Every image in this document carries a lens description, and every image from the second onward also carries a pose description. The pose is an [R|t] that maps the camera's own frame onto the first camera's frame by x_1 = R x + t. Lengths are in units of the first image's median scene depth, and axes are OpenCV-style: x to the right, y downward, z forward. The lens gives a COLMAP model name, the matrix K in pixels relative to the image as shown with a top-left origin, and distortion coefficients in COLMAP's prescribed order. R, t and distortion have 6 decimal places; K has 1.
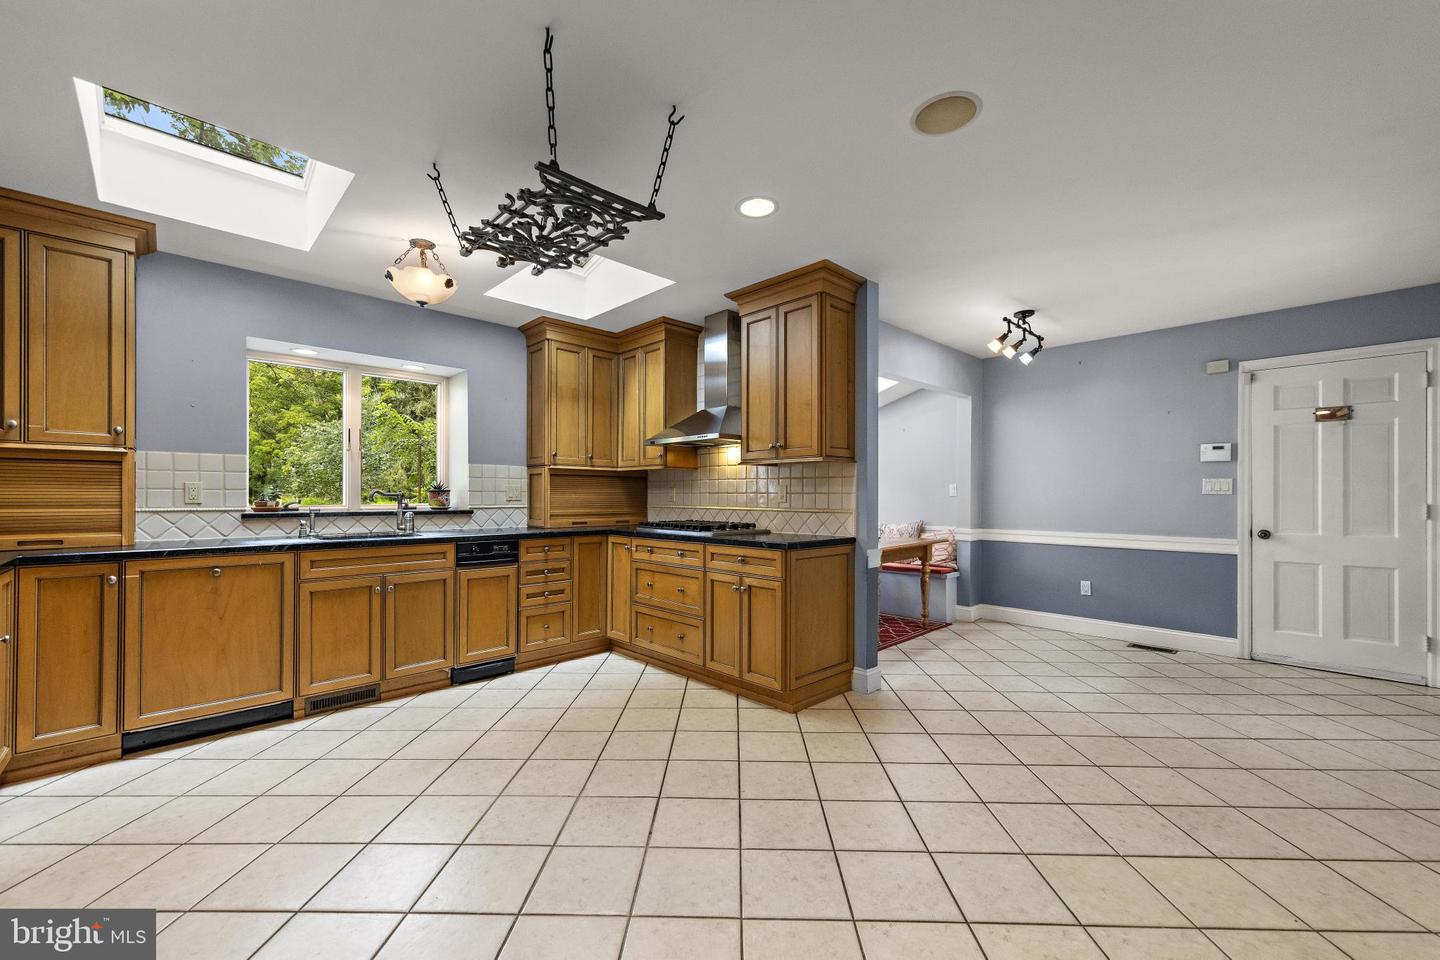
lens RADIAL K [[574.9, 0, 722.9], [0, 574.9, 490.6], [0, 0, 1]] dist [0.003514, 0.000153]
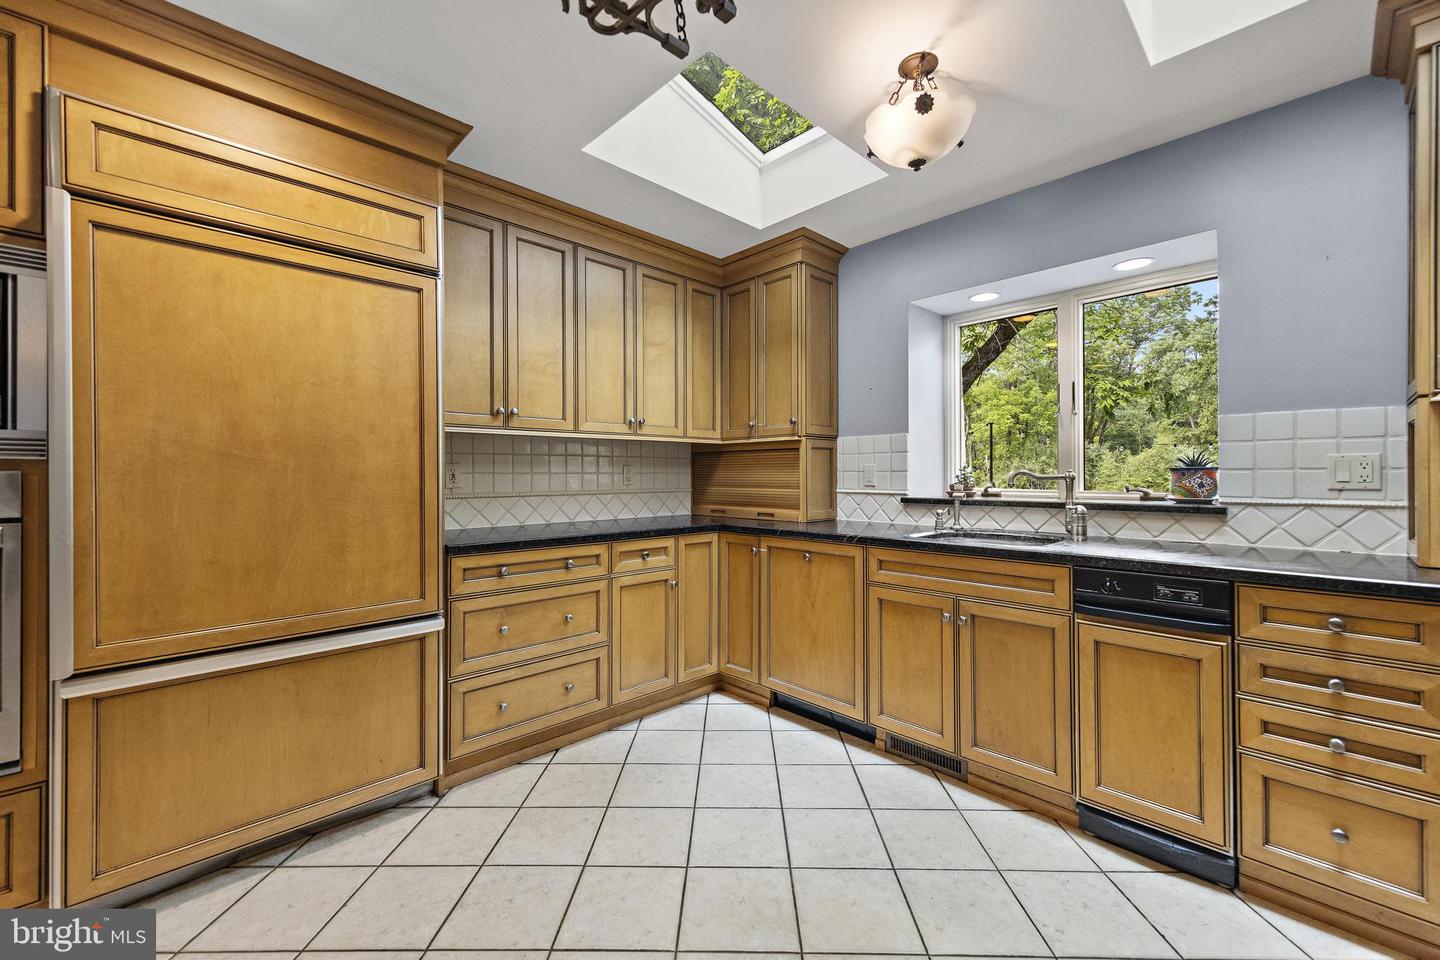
lens RADIAL K [[574.9, 0, 723.1], [0, 574.9, 470.5], [0, 0, 1]] dist [0.003514, 0.000153]
pose [[0.005196, -0.011132, -0.999925, 0.076432], [0.010604, 0.999882, -0.011076, 0.003839], [0.999930, -0.010546, 0.005314, 0.702104]]
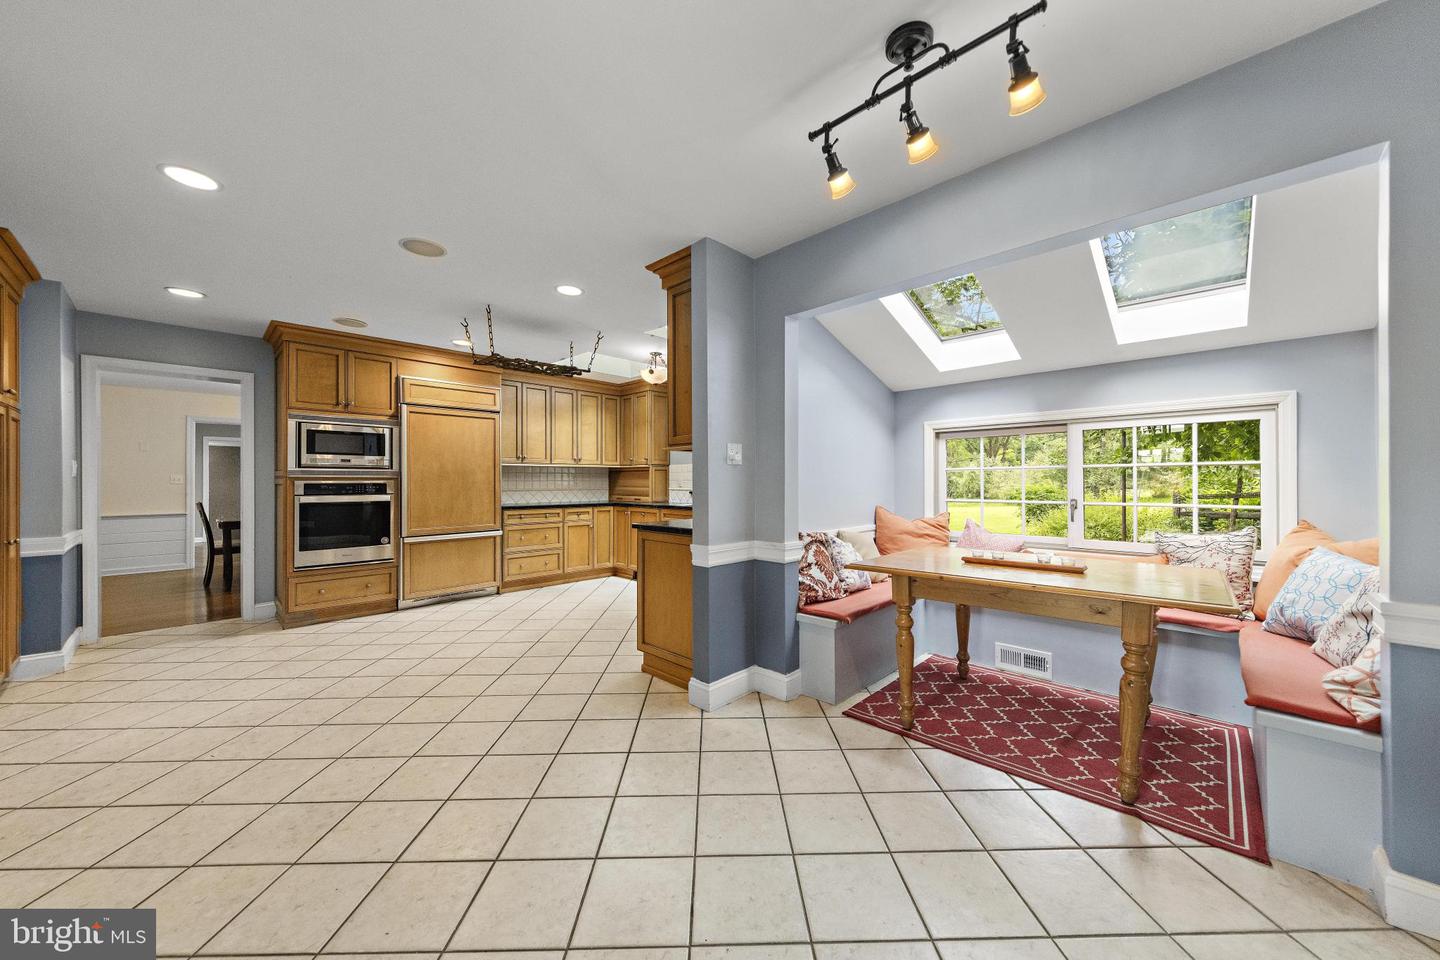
lens RADIAL K [[516.3, 0, 720.7], [0, 516.3, 479.9], [0, 0, 1]] dist [-0.002499, -0.000112]
pose [[0.030626, -0.005816, -0.999514, 1.107422], [0.007476, 0.999956, -0.005590, 0.007410], [0.999503, -0.007301, 0.030668, 1.045028]]
